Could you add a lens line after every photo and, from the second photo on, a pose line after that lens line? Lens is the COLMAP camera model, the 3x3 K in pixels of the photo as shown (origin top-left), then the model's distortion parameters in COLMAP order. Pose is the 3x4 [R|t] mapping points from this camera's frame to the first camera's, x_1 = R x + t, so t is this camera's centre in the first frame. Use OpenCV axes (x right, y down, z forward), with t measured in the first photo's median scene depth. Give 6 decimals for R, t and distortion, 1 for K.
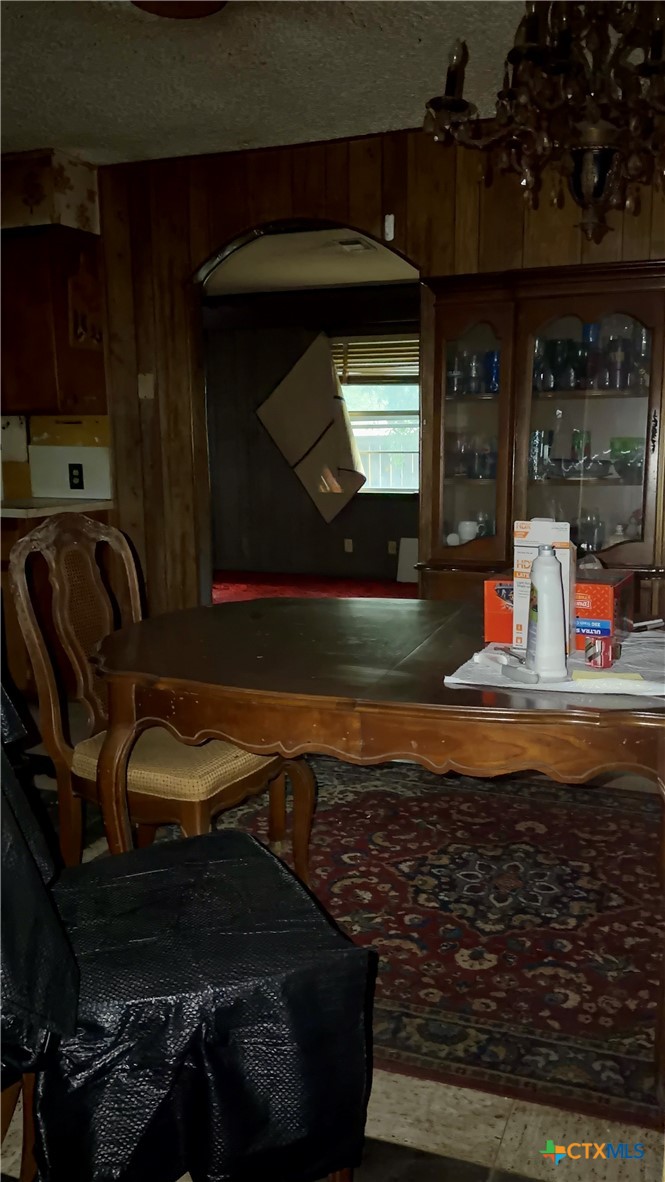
lens RADIAL K [[945.9, 0, 332.5], [0, 945.9, 591.0], [0, 0, 1]] dist [0.147823, -0.365730]
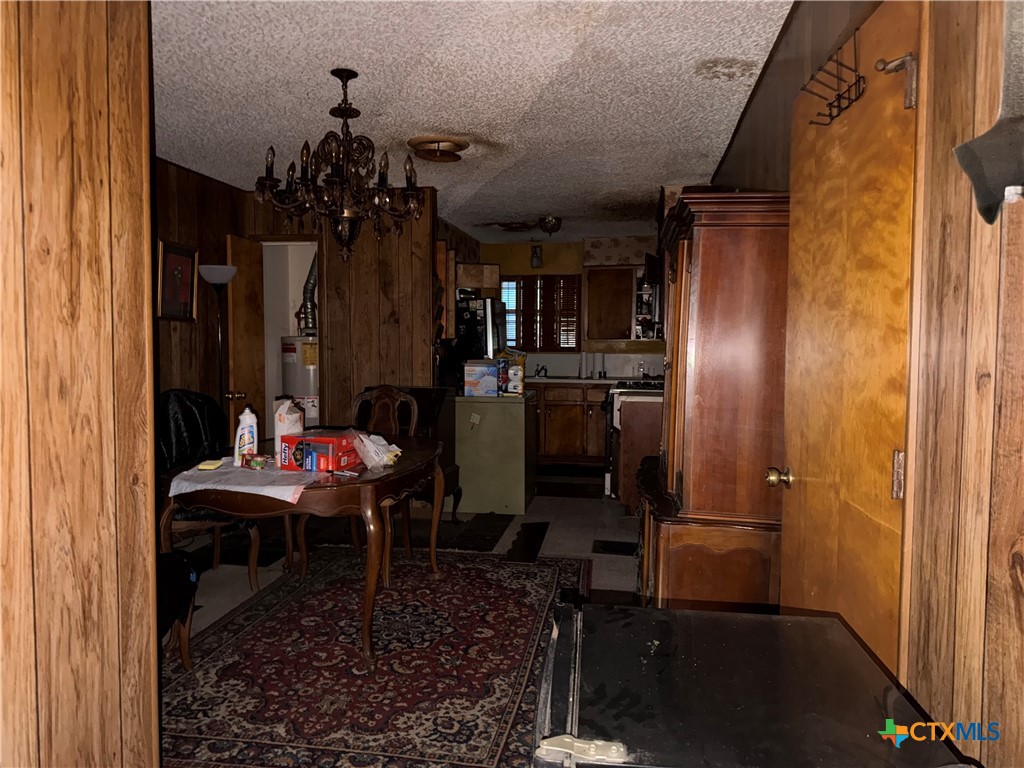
lens RADIAL K [[708.5, 0, 512.0], [0, 708.5, 384.0], [0, 0, 1]] dist [0.184566, -0.366040]
pose [[0.206587, 0.068164, -0.976051, 1.347859], [-0.163690, 0.985919, 0.034208, -0.179232], [0.964638, 0.152703, 0.214836, 0.810571]]
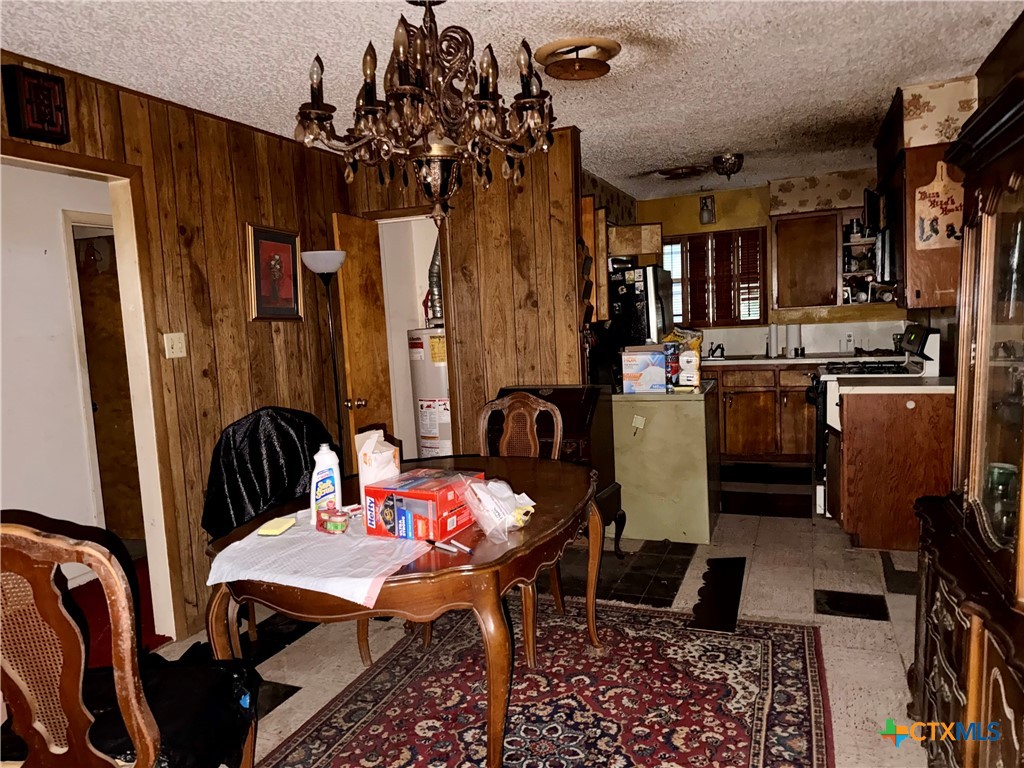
lens RADIAL K [[708.5, 0, 512.0], [0, 708.5, 384.0], [0, 0, 1]] dist [0.184566, -0.366040]
pose [[-0.006330, 0.100594, -0.994907, 0.959358], [-0.109245, 0.988903, 0.100682, -0.207109], [0.993995, 0.109326, 0.004730, 0.858436]]
